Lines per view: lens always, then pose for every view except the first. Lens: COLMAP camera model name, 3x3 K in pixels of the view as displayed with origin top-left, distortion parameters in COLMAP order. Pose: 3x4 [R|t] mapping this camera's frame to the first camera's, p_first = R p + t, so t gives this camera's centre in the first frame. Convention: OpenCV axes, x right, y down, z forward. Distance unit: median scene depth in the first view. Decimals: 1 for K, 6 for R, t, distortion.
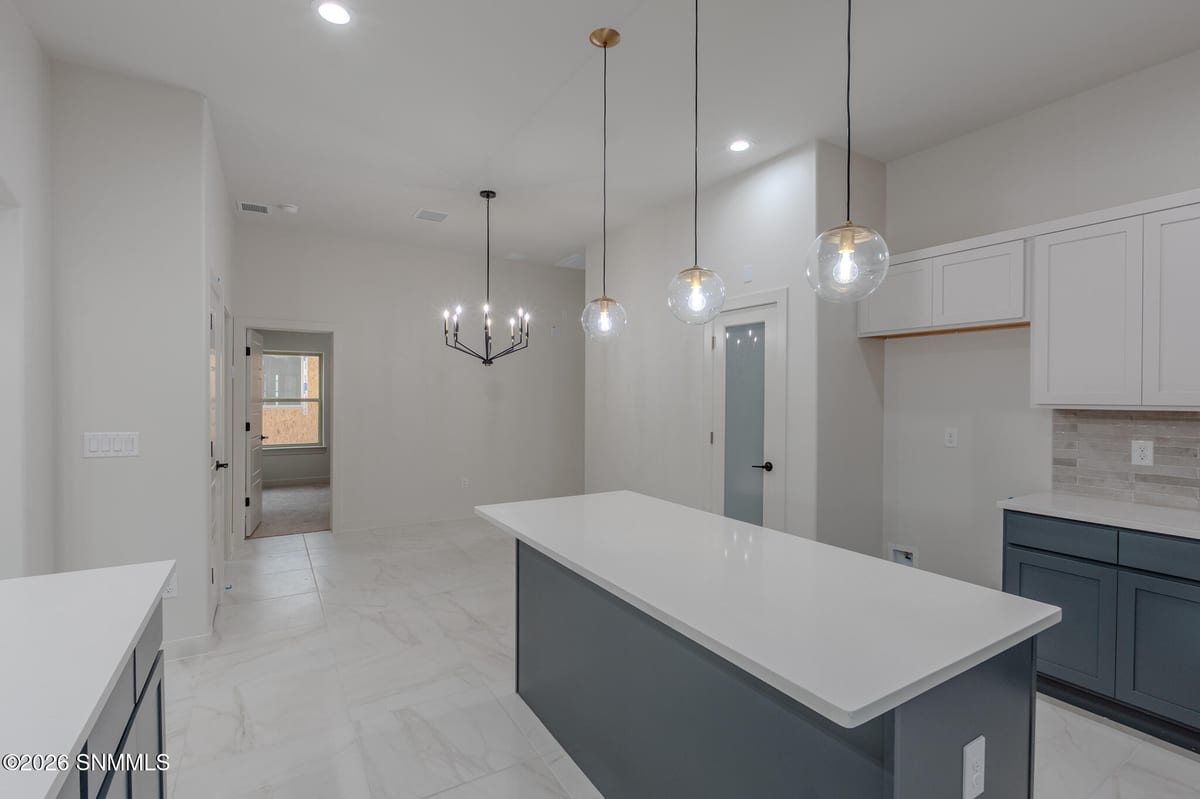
lens RADIAL K [[544.6, 0, 595.5], [0, 544.6, 398.9], [0, 0, 1]] dist [-0.007082, -0.000209]
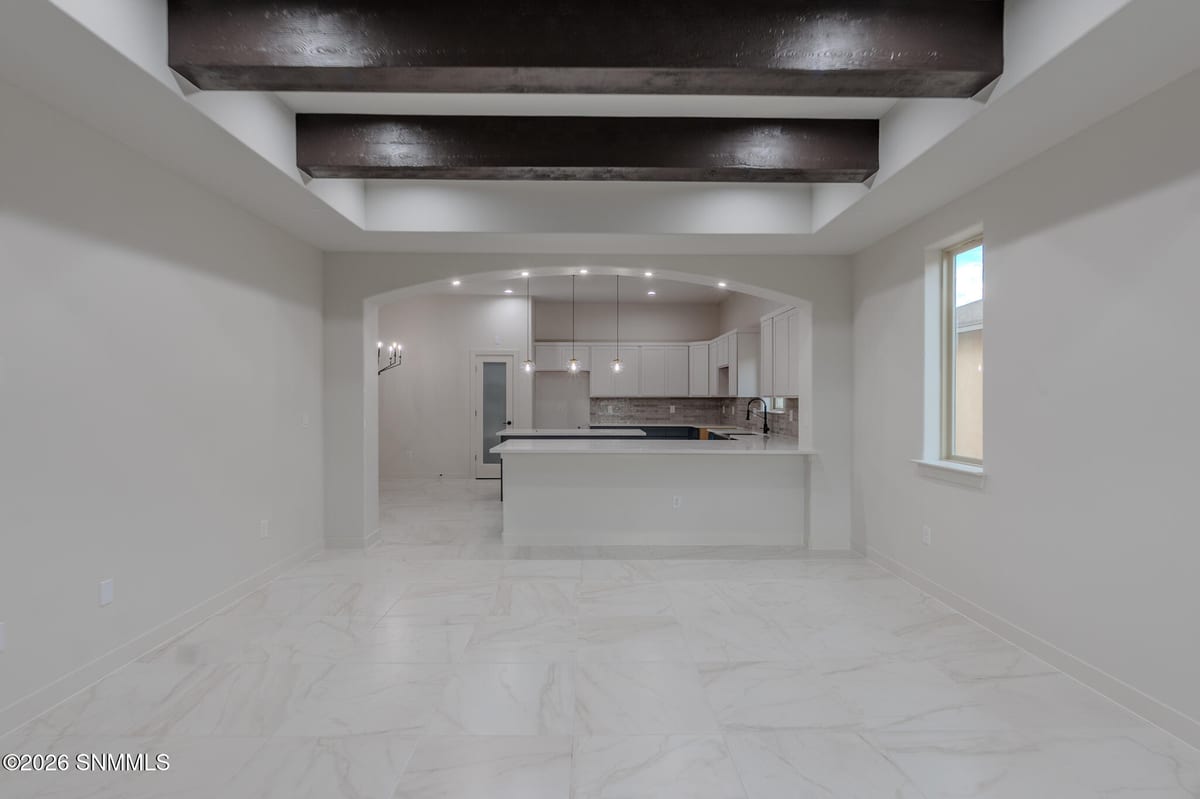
lens RADIAL K [[544.6, 0, 603.8], [0, 544.6, 399.3], [0, 0, 1]] dist [-0.007082, -0.000209]
pose [[0.491226, -0.005393, 0.871015, -1.368311], [0.006201, 0.999977, 0.002694, 0.014036], [-0.871010, 0.004077, 0.491249, -0.473330]]
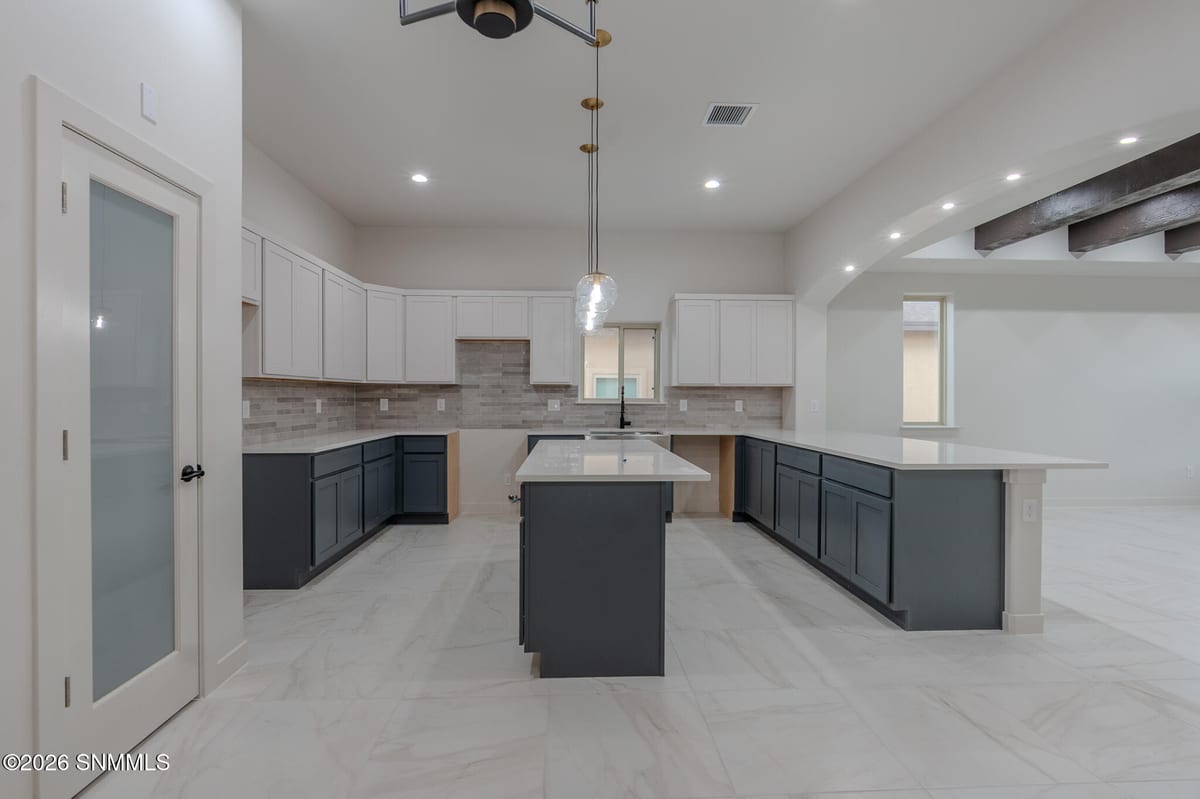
lens RADIAL K [[544.6, 0, 595.6], [0, 544.6, 397.5], [0, 0, 1]] dist [-0.007082, -0.000209]
pose [[-0.882690, -0.006490, 0.469912, -0.290659], [-0.001957, 0.999947, 0.010133, 0.032818], [-0.469952, 0.008024, -0.882655, 1.140267]]
